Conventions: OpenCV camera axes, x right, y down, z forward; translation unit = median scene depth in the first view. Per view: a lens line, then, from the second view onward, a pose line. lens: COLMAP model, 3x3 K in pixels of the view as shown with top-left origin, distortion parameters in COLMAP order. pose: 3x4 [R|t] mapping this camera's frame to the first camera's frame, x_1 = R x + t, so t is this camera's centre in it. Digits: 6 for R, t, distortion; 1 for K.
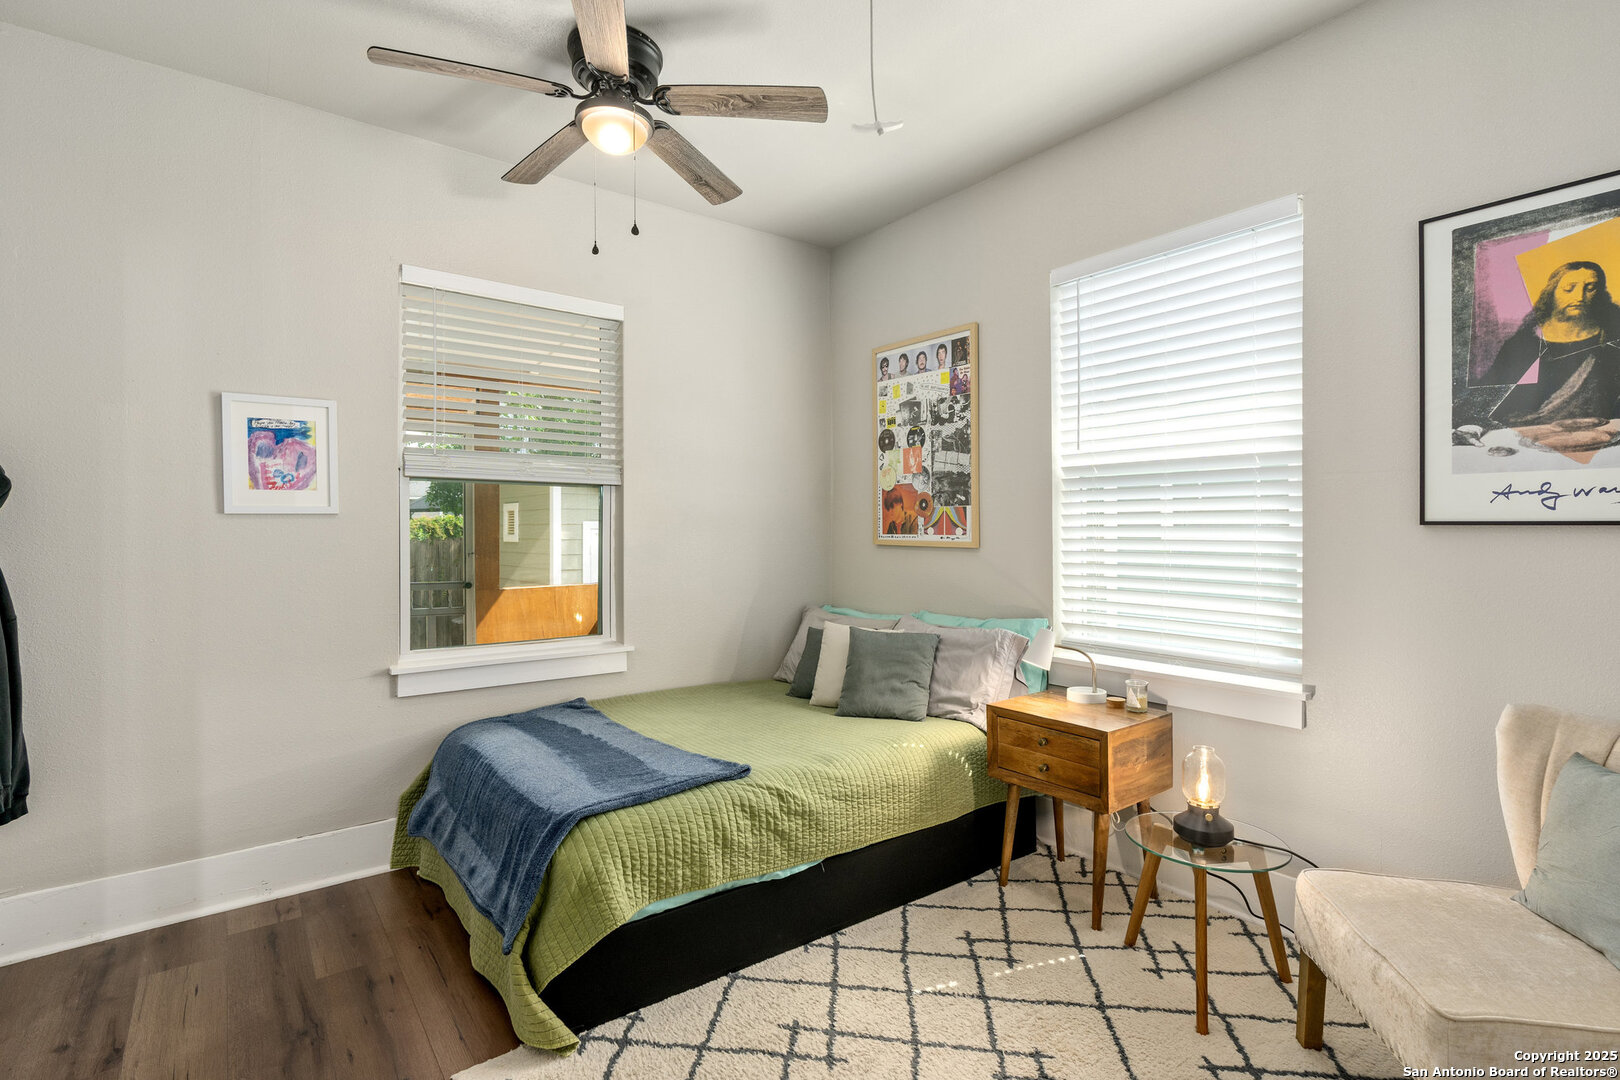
lens RADIAL K [[764.7, 0, 820.6], [0, 764.7, 545.4], [0, 0, 1]] dist [-0.011229, 0.003165]
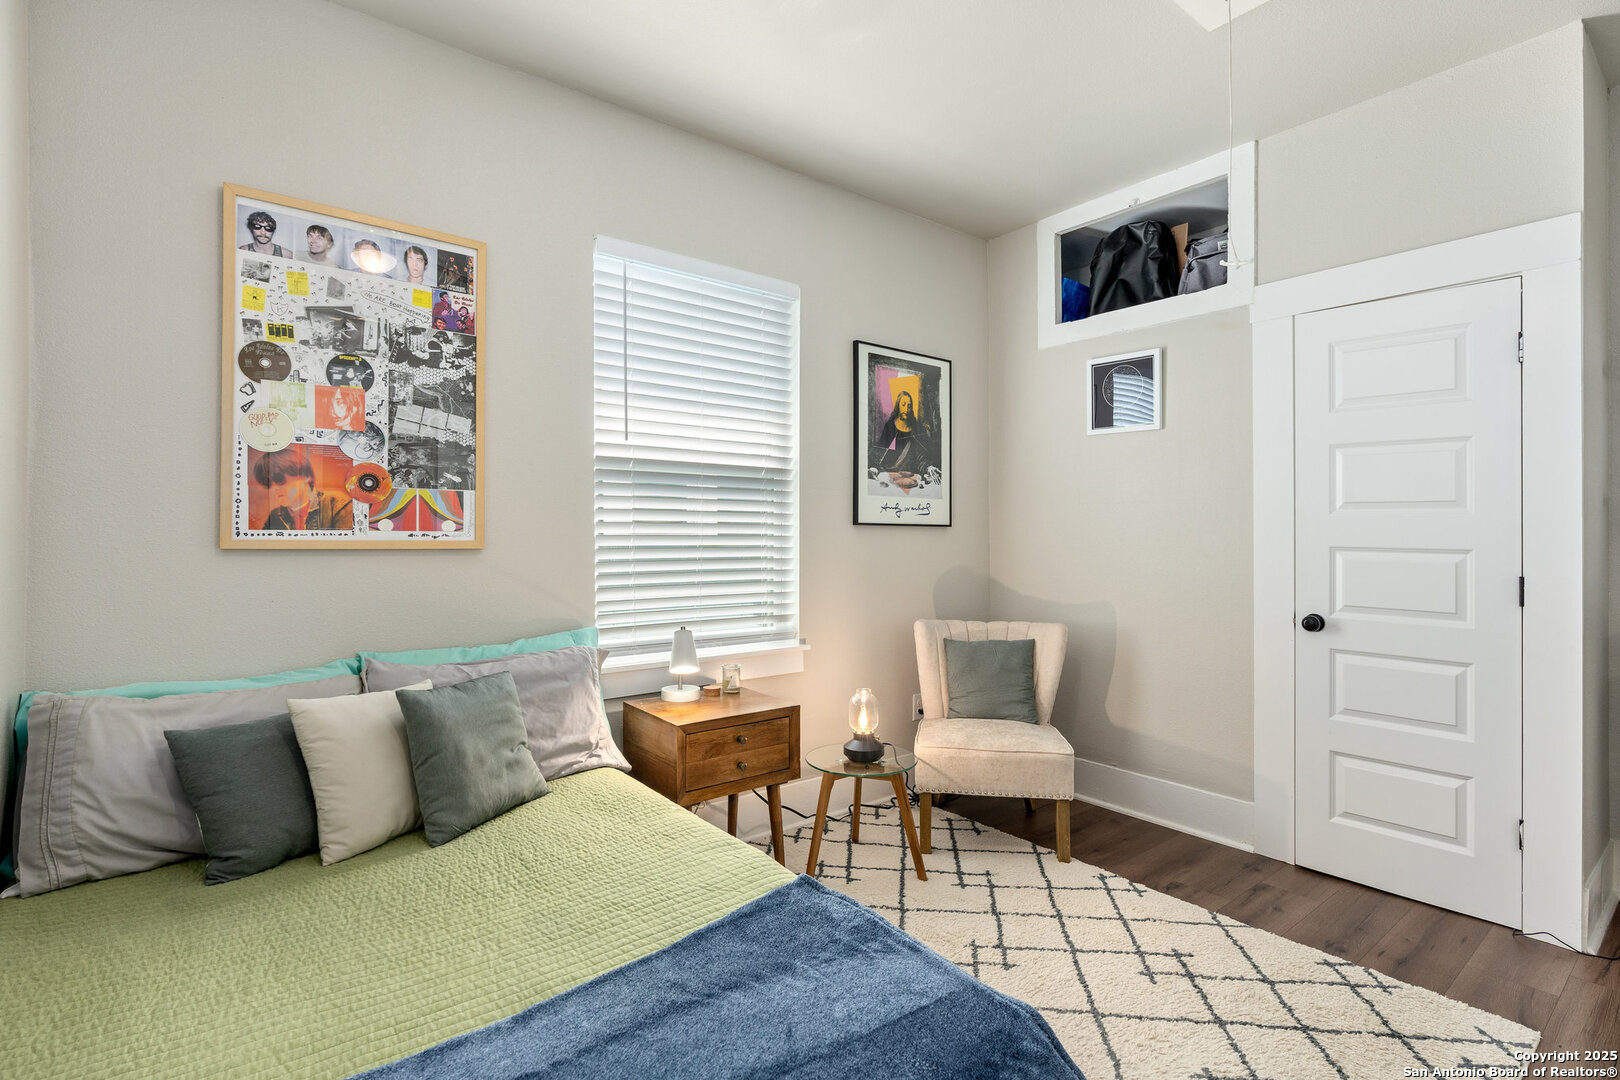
lens RADIAL K [[764.7, 0, 820.7], [0, 764.7, 527.1], [0, 0, 1]] dist [-0.011229, 0.003165]
pose [[-0.007313, 0.010898, 0.999914, -0.512387], [0.017836, 0.999783, -0.010766, -0.003758], [-0.999814, 0.017756, -0.007506, 0.657070]]
